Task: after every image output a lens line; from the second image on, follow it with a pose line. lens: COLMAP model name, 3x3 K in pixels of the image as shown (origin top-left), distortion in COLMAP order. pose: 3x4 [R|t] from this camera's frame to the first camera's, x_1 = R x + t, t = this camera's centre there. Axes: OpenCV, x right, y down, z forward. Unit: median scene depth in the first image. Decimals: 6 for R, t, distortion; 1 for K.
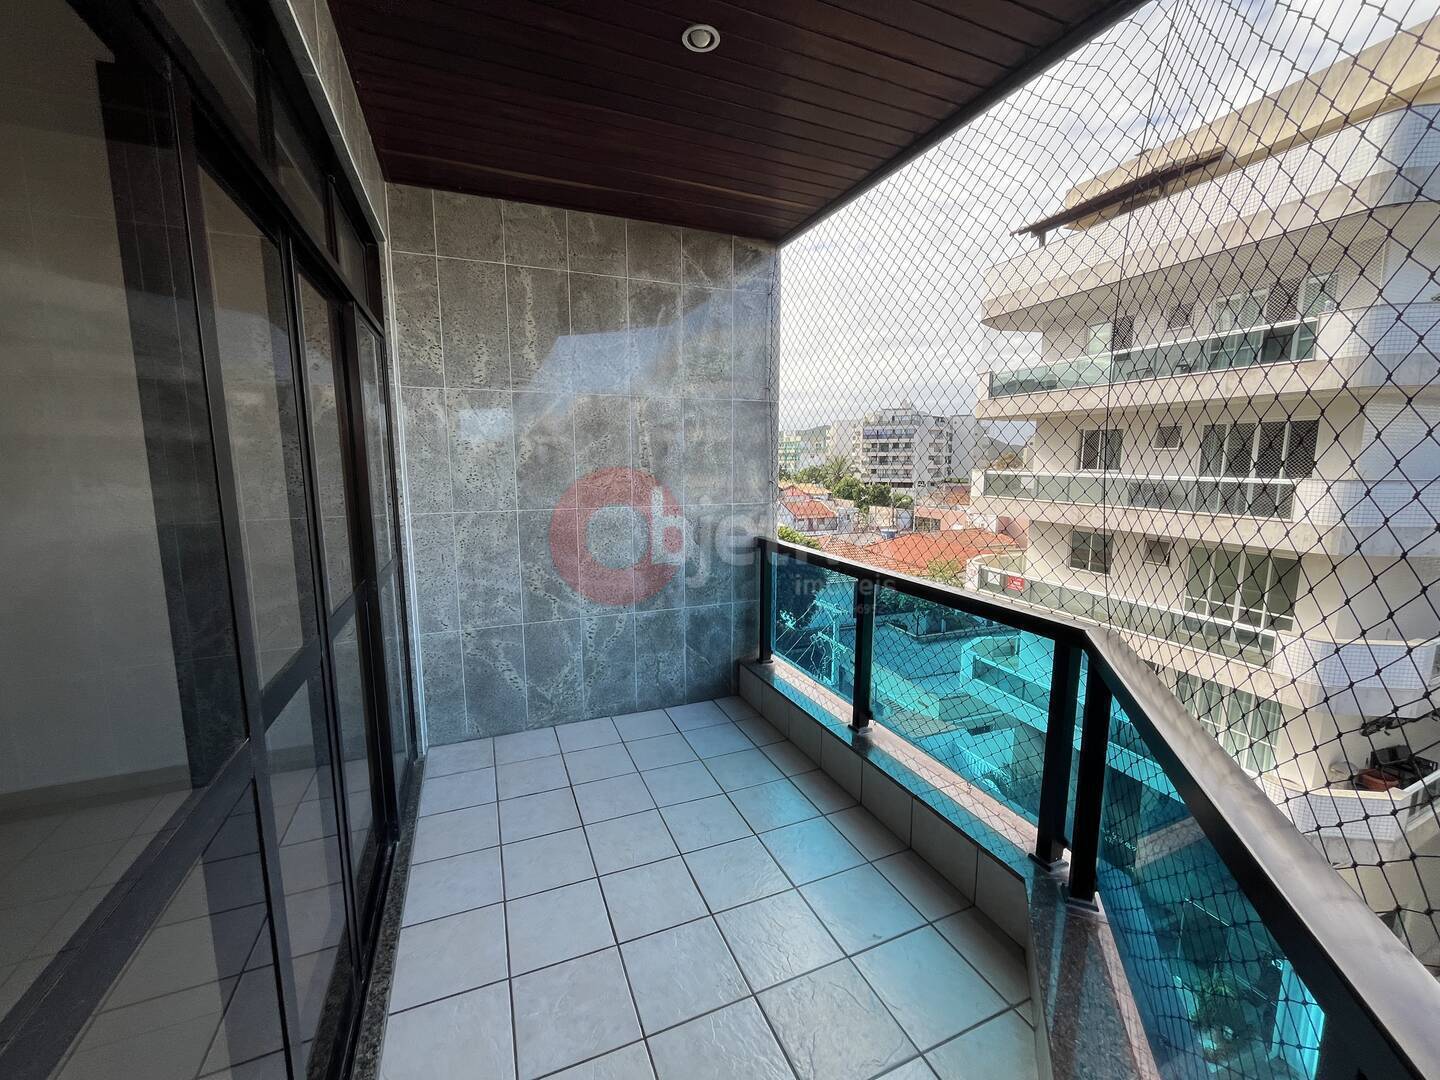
lens RADIAL K [[586.6, 0, 718.7], [0, 586.6, 538.4], [0, 0, 1]] dist [-0.003615, 0.000644]
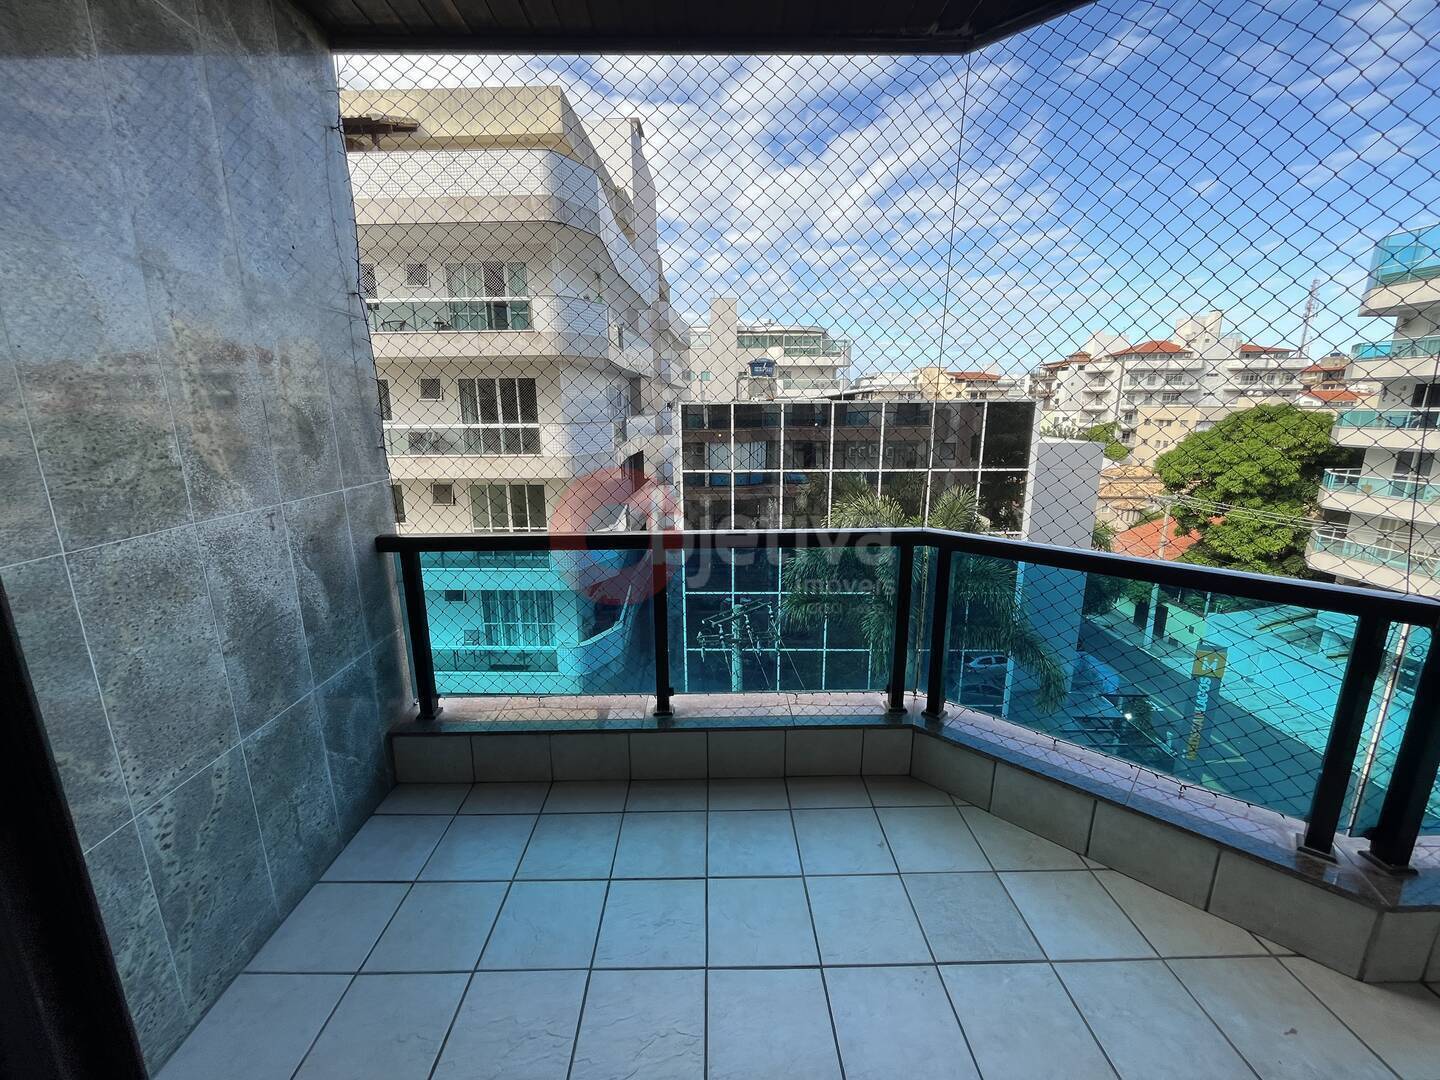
lens RADIAL K [[586.6, 0, 718.7], [0, 586.6, 538.4], [0, 0, 1]] dist [-0.003615, 0.000644]
pose [[0.375890, -0.210756, 0.902379, -0.090599], [0.137910, 0.975672, 0.170427, -0.014338], [-0.916345, 0.060385, 0.395811, 0.102953]]
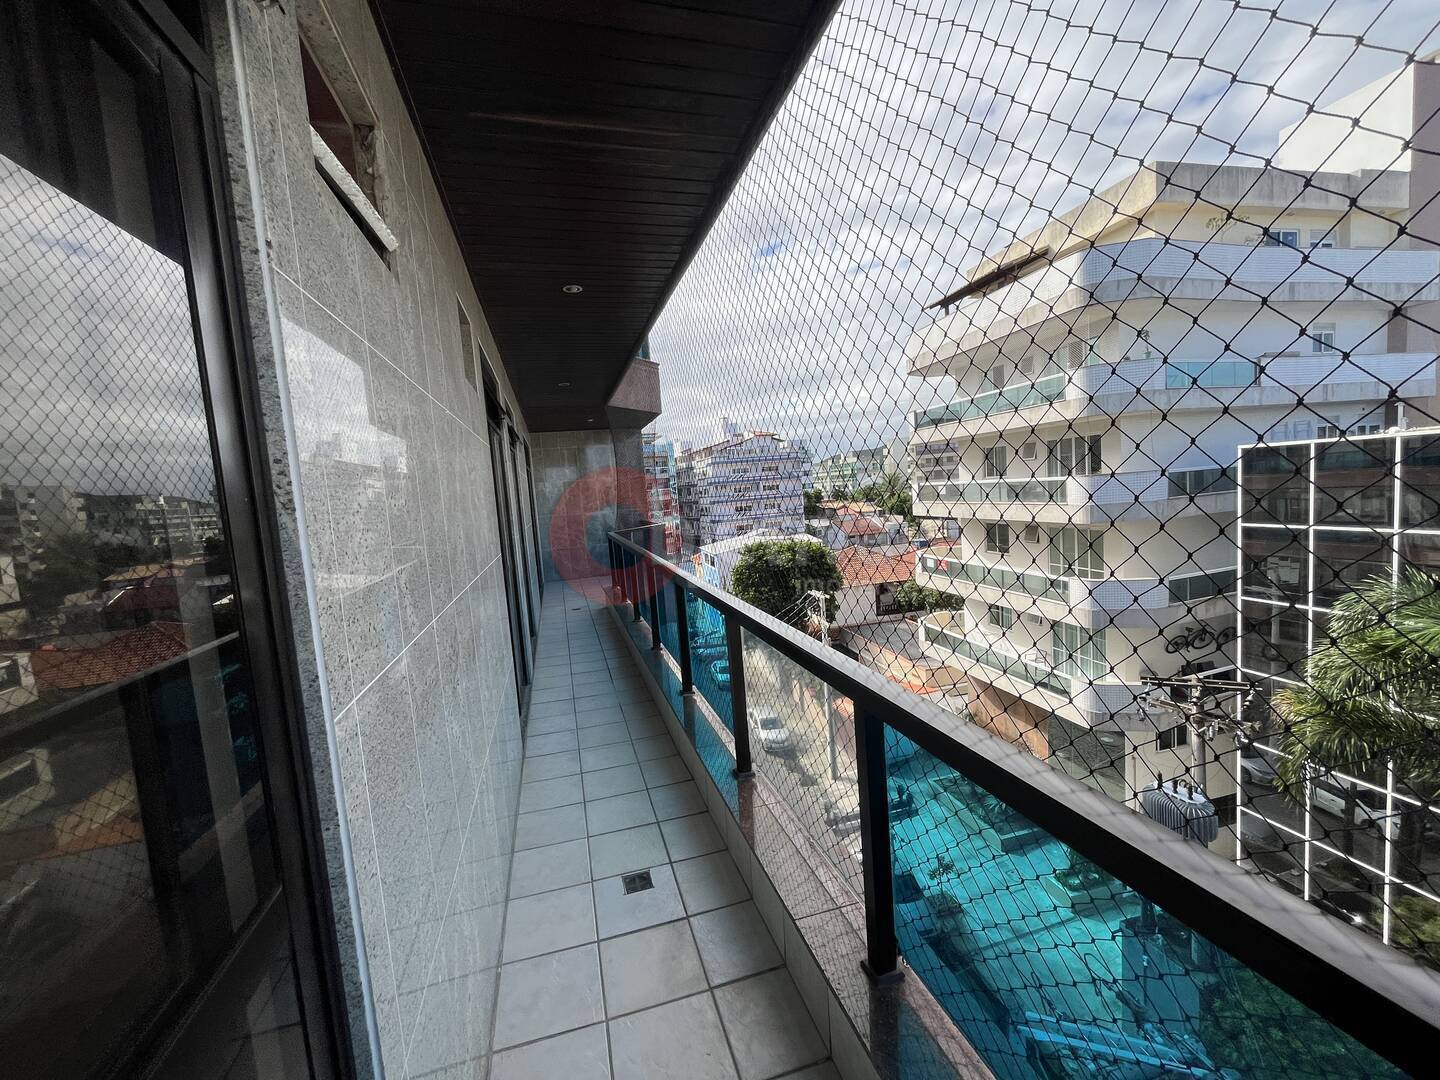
lens RADIAL K [[586.6, 0, 718.7], [0, 586.6, 538.4], [0, 0, 1]] dist [-0.003615, 0.000644]
pose [[0.991433, -0.061941, -0.114992, 0.215436], [0.056527, 0.997160, -0.049761, 0.073130], [0.117748, 0.042835, 0.992119, -0.533531]]
